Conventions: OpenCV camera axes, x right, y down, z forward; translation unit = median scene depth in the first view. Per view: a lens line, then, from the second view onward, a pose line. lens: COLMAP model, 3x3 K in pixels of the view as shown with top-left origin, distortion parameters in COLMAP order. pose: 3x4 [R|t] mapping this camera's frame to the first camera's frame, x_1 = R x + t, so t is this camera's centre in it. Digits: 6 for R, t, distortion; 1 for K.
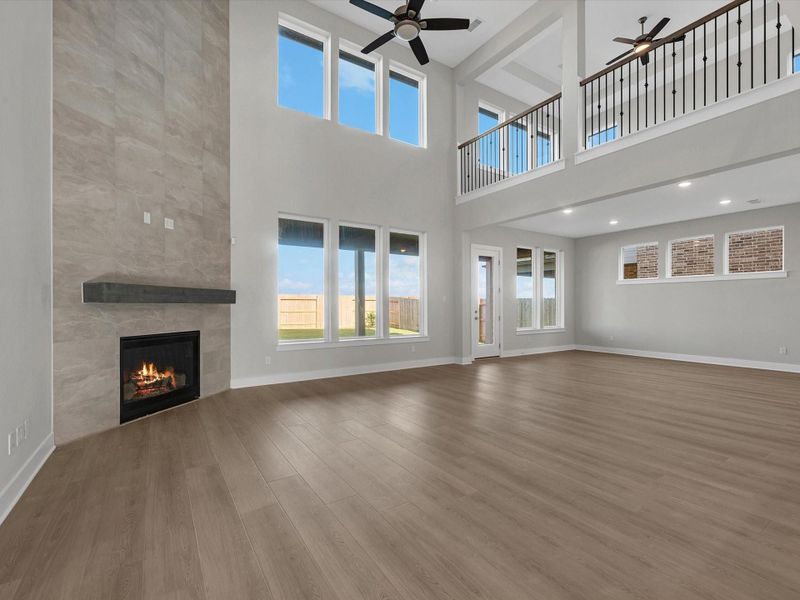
lens RADIAL K [[371.4, 0, 400.6], [0, 371.4, 306.2], [0, 0, 1]] dist [-0.001186, -0.000727]
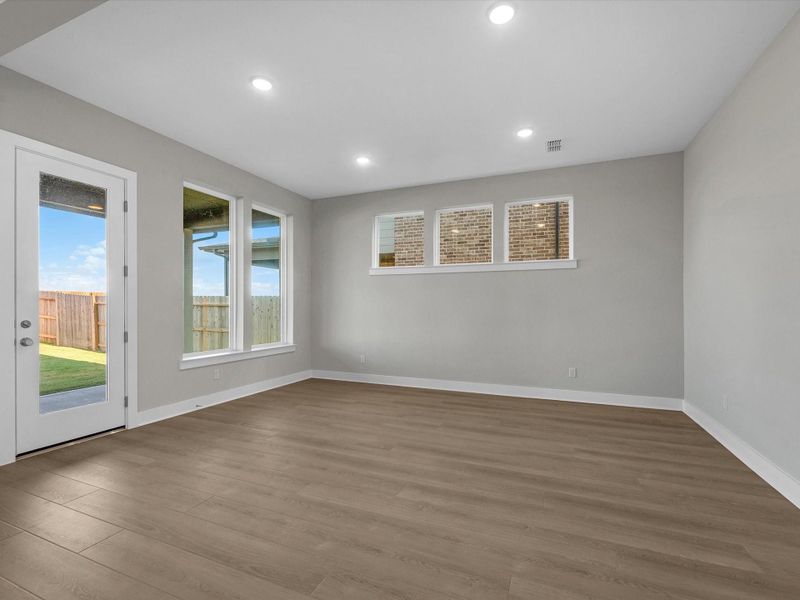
lens RADIAL K [[371.4, 0, 407.1], [0, 371.4, 305.6], [0, 0, 1]] dist [-0.001186, -0.000727]
pose [[0.820556, 0.004425, 0.571550, 0.487805], [-0.001732, 0.999985, -0.005254, -0.003309], [-0.571564, 0.003321, 0.820551, 0.790626]]
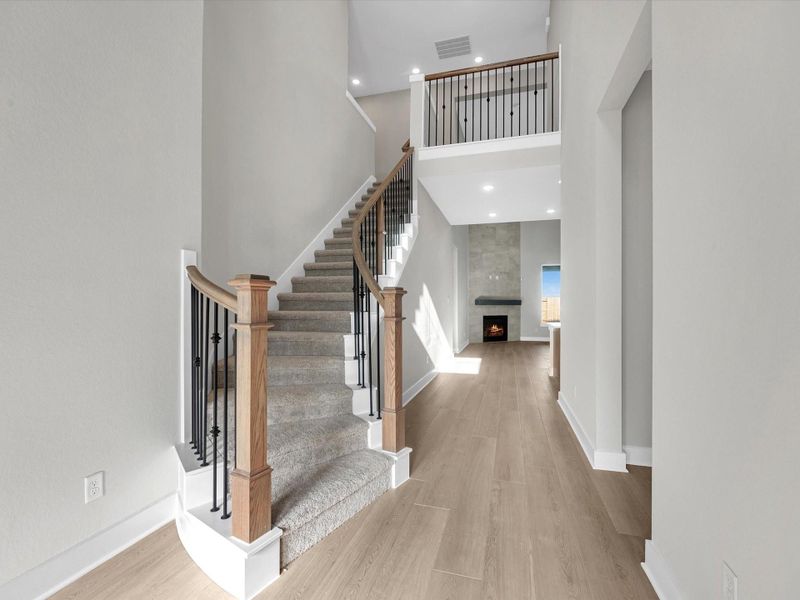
lens RADIAL K [[371.4, 0, 402.4], [0, 371.4, 305.6], [0, 0, 1]] dist [-0.001186, -0.000727]
pose [[0.651586, 0.000334, -0.758575, 0.932231], [-0.005014, 0.999980, -0.003867, 0.008678], [0.758559, 0.006323, 0.651574, -1.233521]]
